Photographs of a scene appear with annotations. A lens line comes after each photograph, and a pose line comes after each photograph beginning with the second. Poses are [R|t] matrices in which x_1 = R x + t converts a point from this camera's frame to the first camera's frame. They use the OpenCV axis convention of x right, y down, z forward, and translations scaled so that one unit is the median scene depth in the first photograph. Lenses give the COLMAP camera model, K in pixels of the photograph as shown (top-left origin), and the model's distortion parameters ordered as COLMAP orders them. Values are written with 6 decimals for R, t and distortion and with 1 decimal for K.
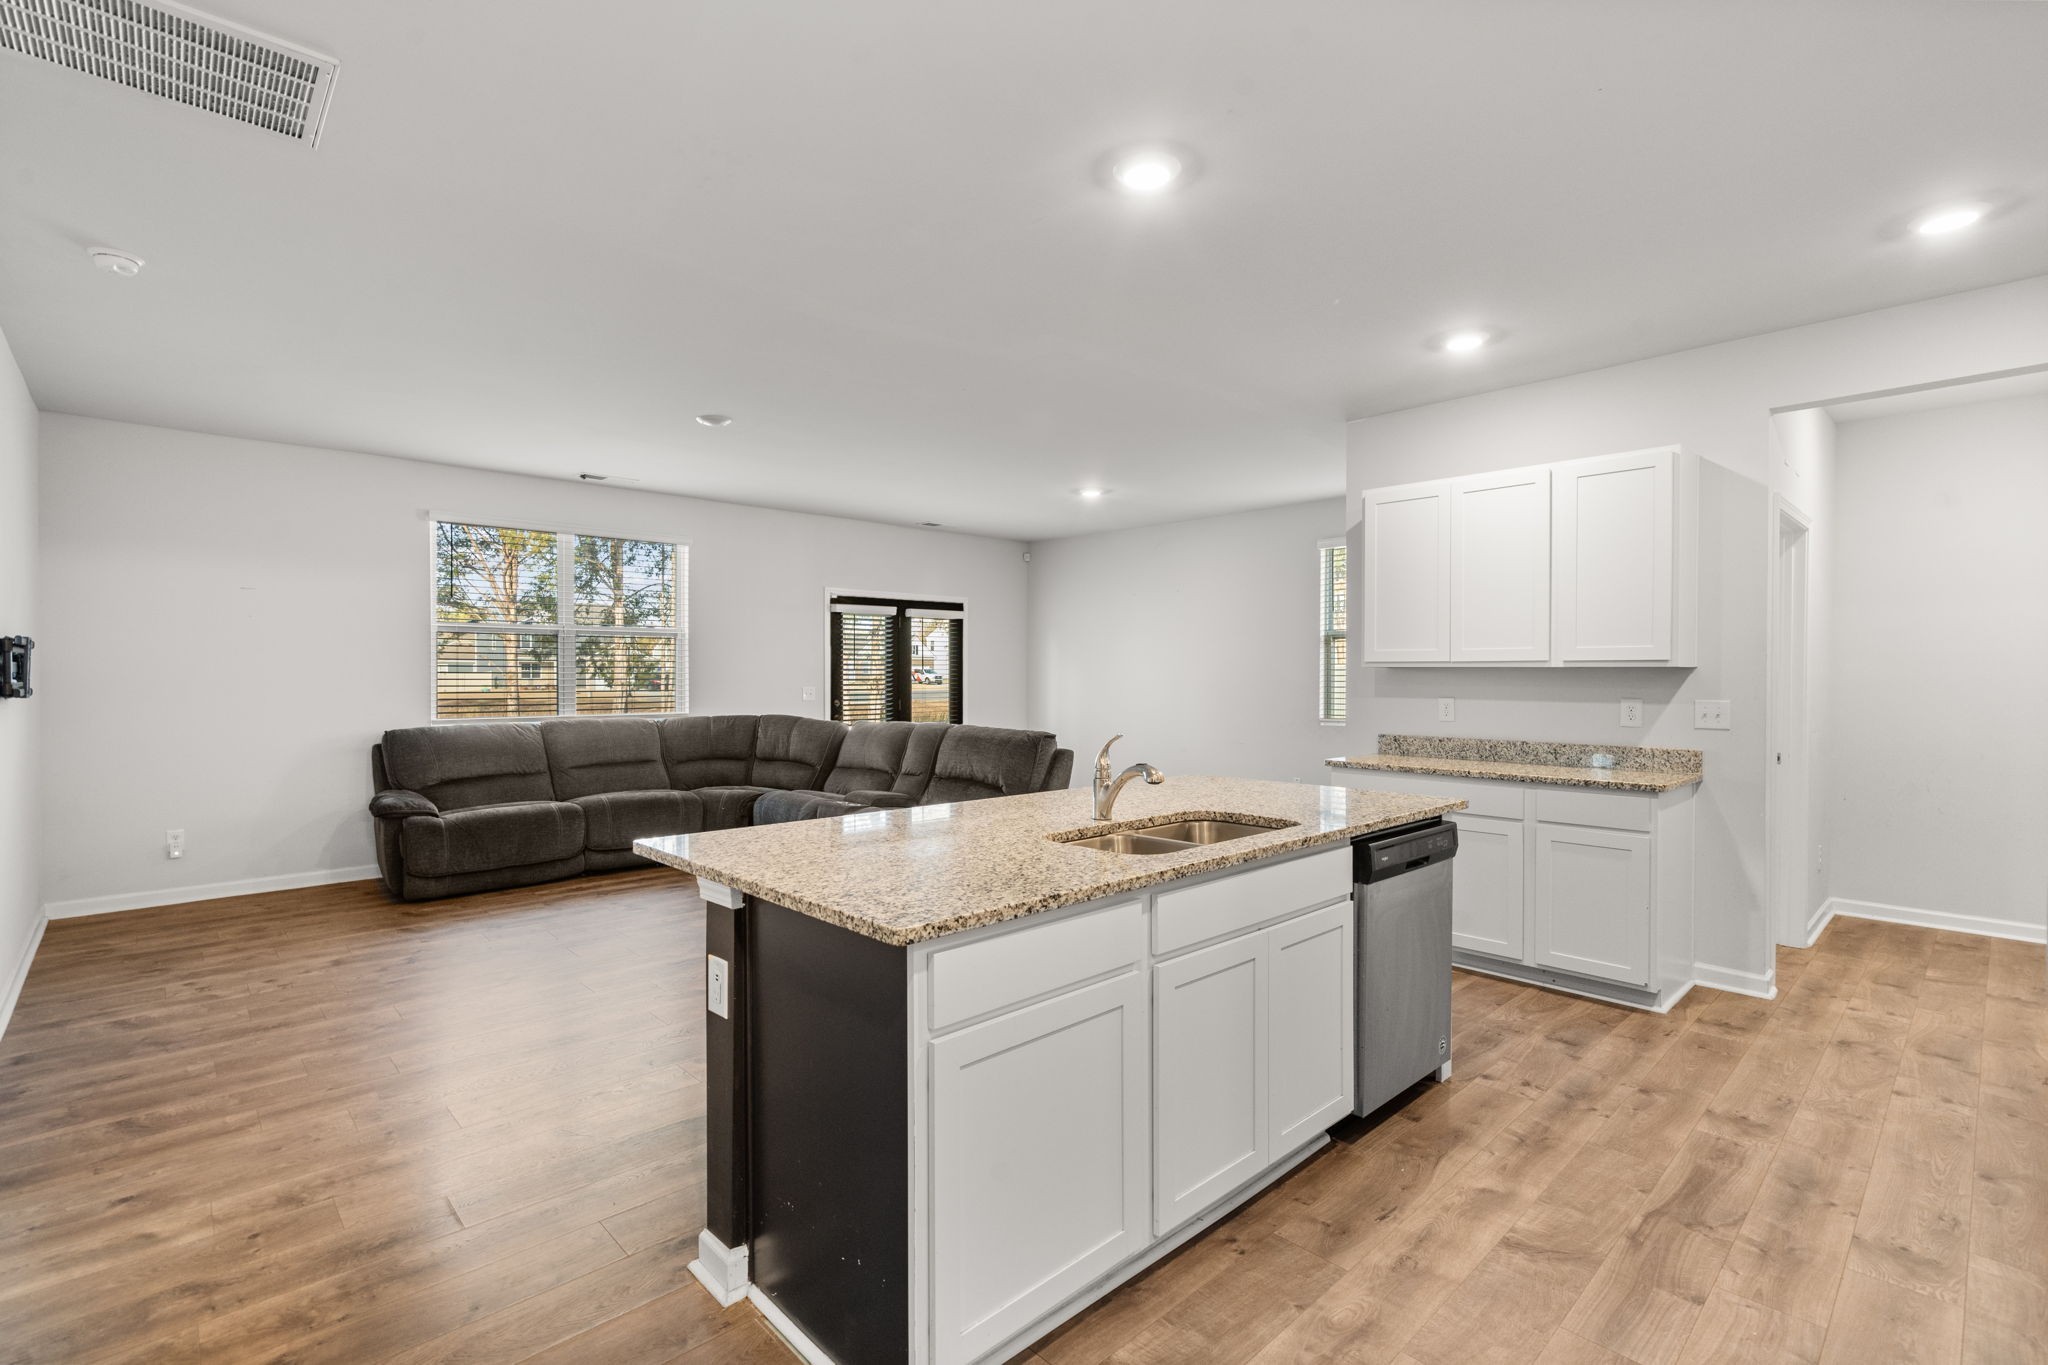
lens RADIAL K [[931.8, 0, 1024.0], [0, 931.8, 682.5], [0, 0, 1]] dist [0.000441, 0.000206]
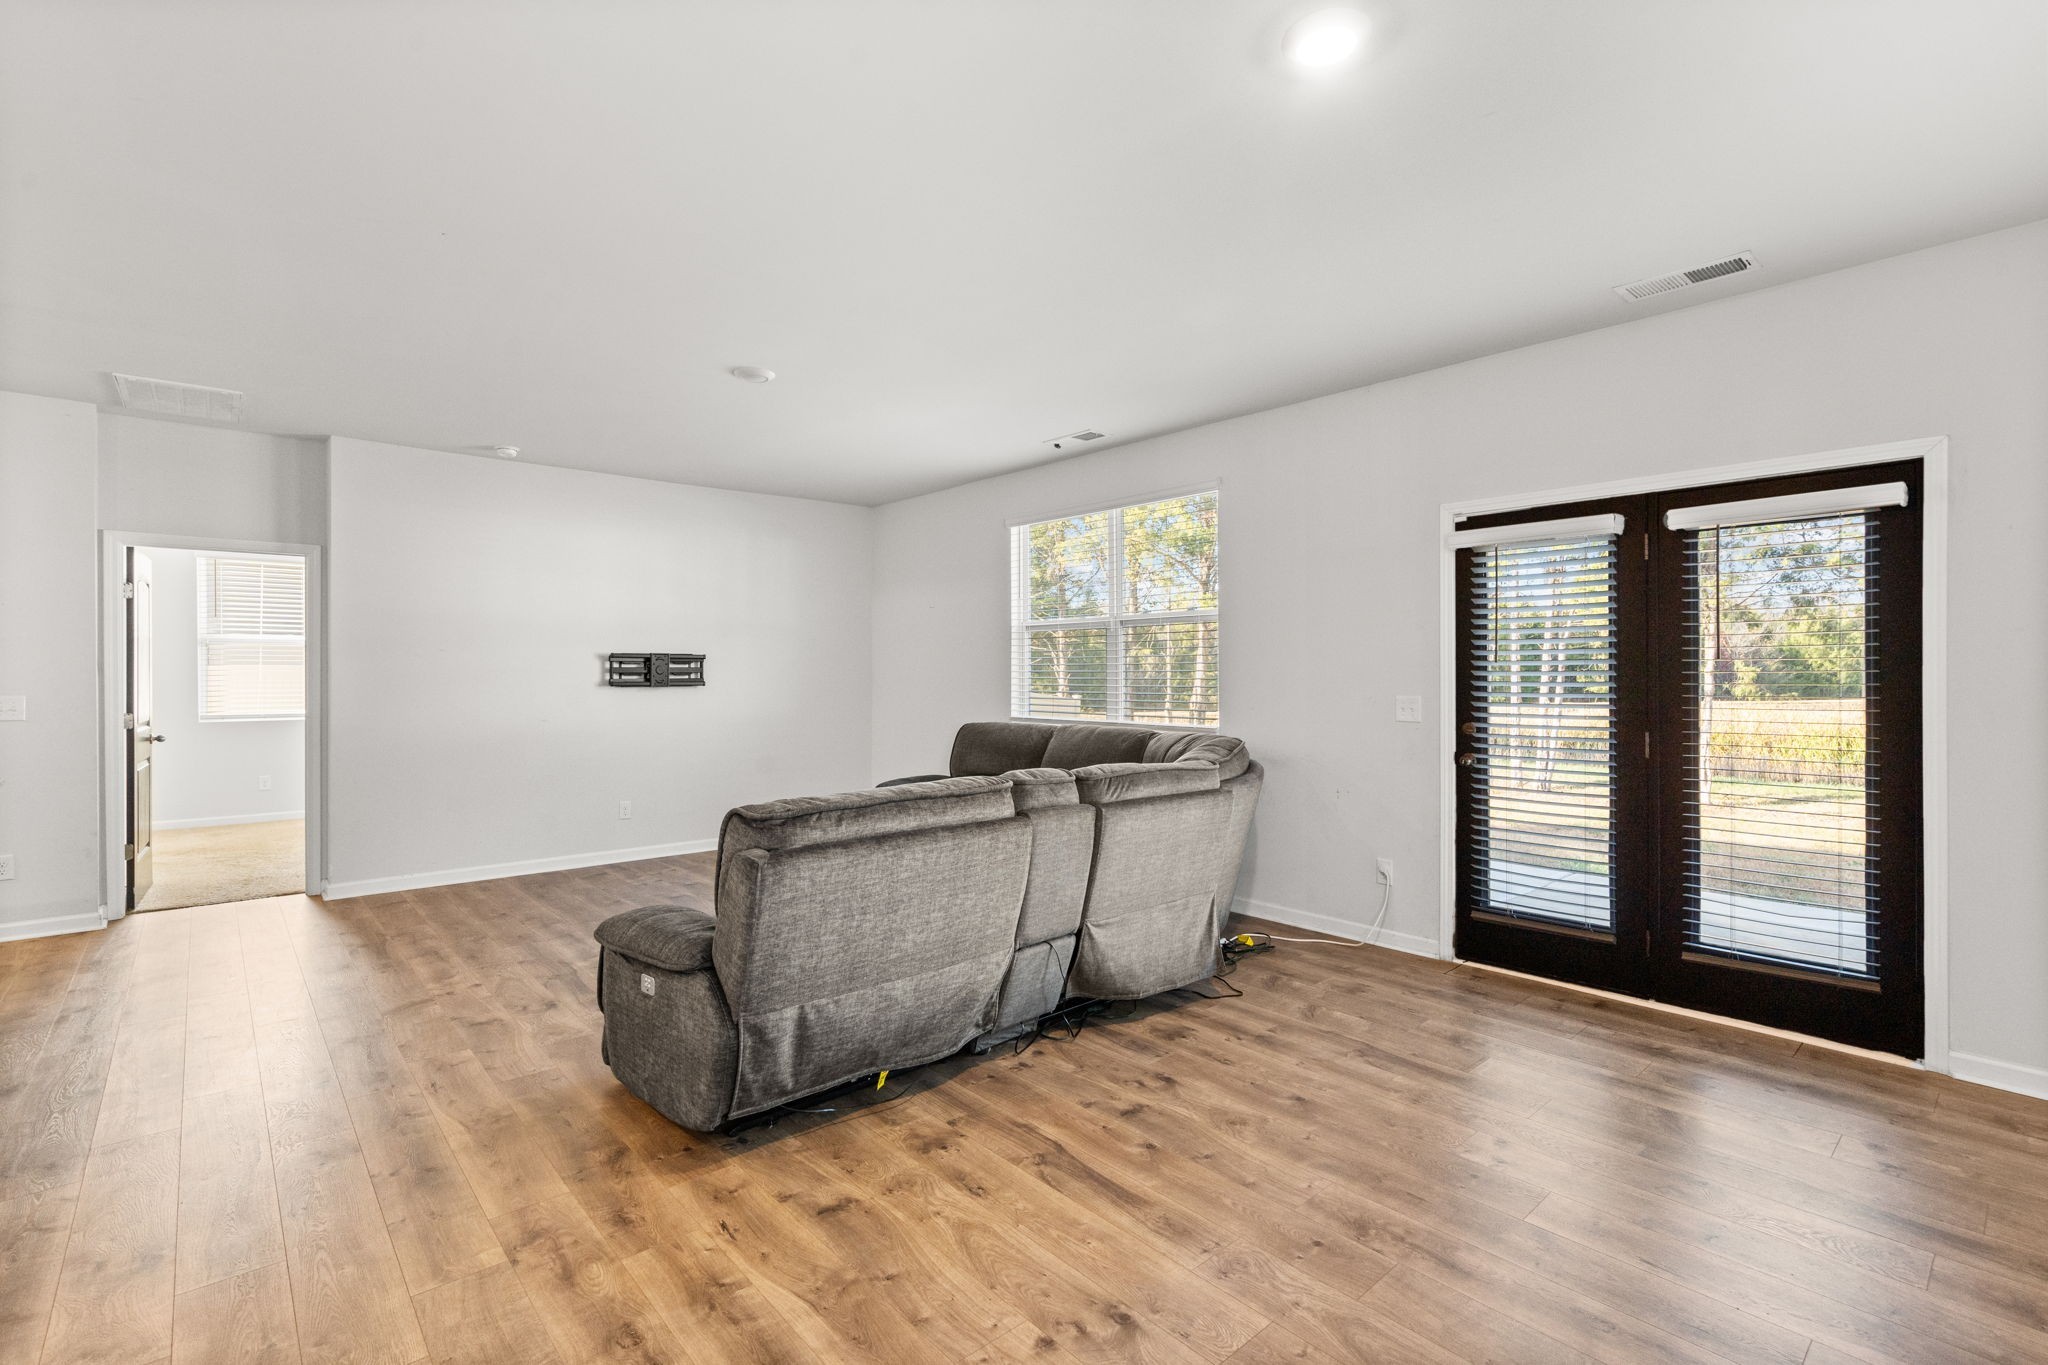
lens RADIAL K [[931.8, 0, 1024.0], [0, 931.8, 682.5], [0, 0, 1]] dist [0.000441, 0.000206]
pose [[-0.018604, 0.008875, -0.999788, 0.313857], [-0.006903, 0.999936, 0.009005, -0.004602], [0.999803, 0.007069, -0.018541, 0.765845]]
